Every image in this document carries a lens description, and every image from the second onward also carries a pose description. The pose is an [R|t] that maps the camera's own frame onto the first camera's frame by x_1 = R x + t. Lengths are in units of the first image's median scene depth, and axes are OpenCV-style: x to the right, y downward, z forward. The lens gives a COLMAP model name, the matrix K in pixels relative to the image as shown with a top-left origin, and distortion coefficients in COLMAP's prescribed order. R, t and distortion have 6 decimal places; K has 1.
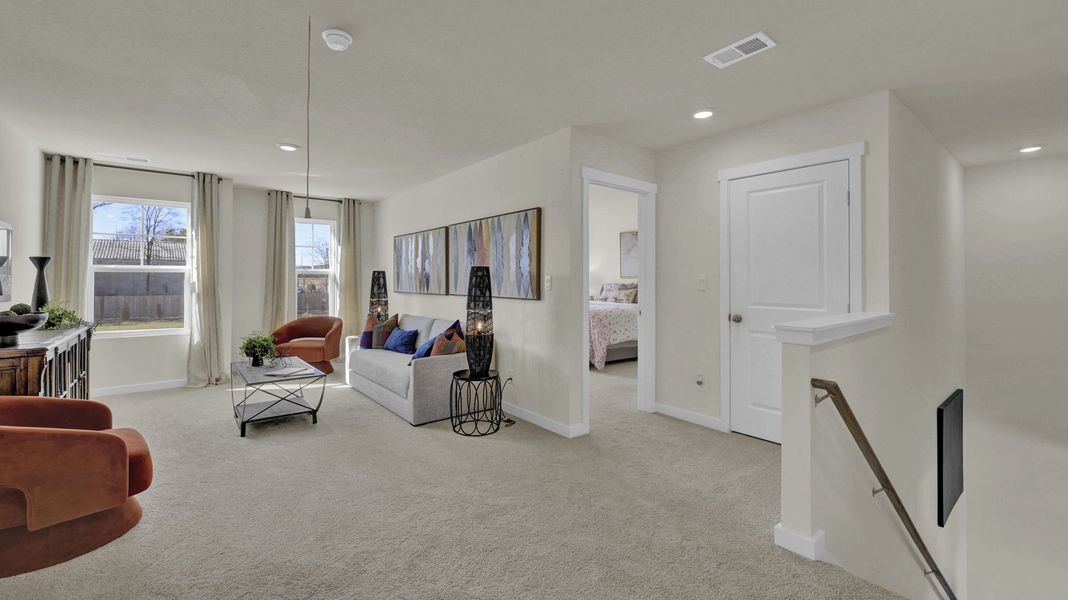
lens RADIAL K [[432.0, 0, 531.2], [0, 432.0, 286.9], [0, 0, 1]] dist [0.000594, 0.000211]
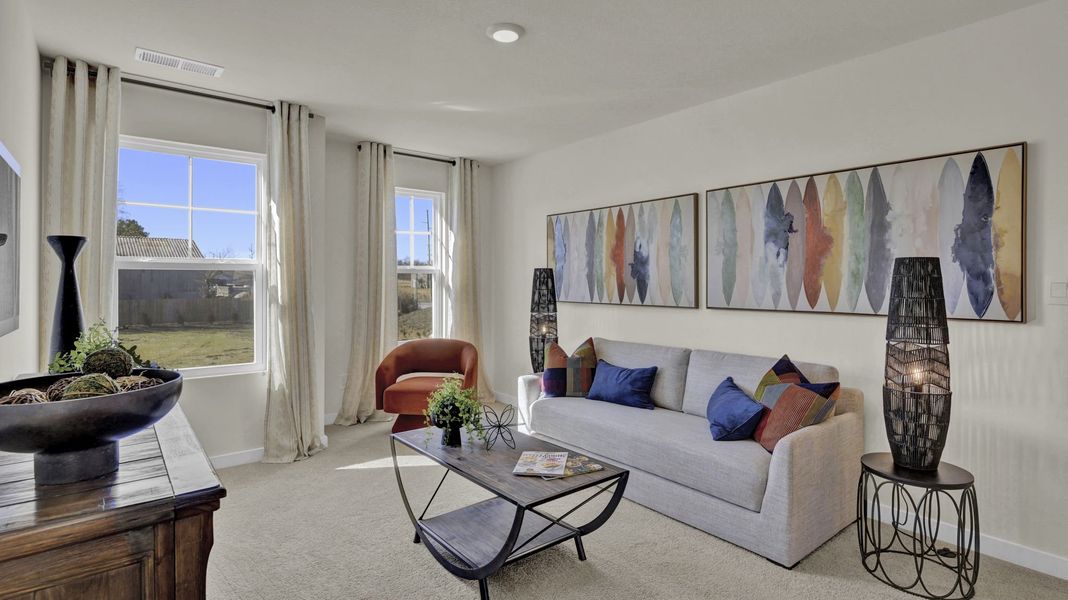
lens RADIAL K [[513.2, 0, 531.8], [0, 513.2, 296.3], [0, 0, 1]] dist [-0.002029, -0.000239]
pose [[0.999999, 0.000421, 0.001146, -0.426957], [-0.000435, 0.999920, 0.012636, -0.006370], [-0.001141, -0.012637, 0.999920, 0.292509]]
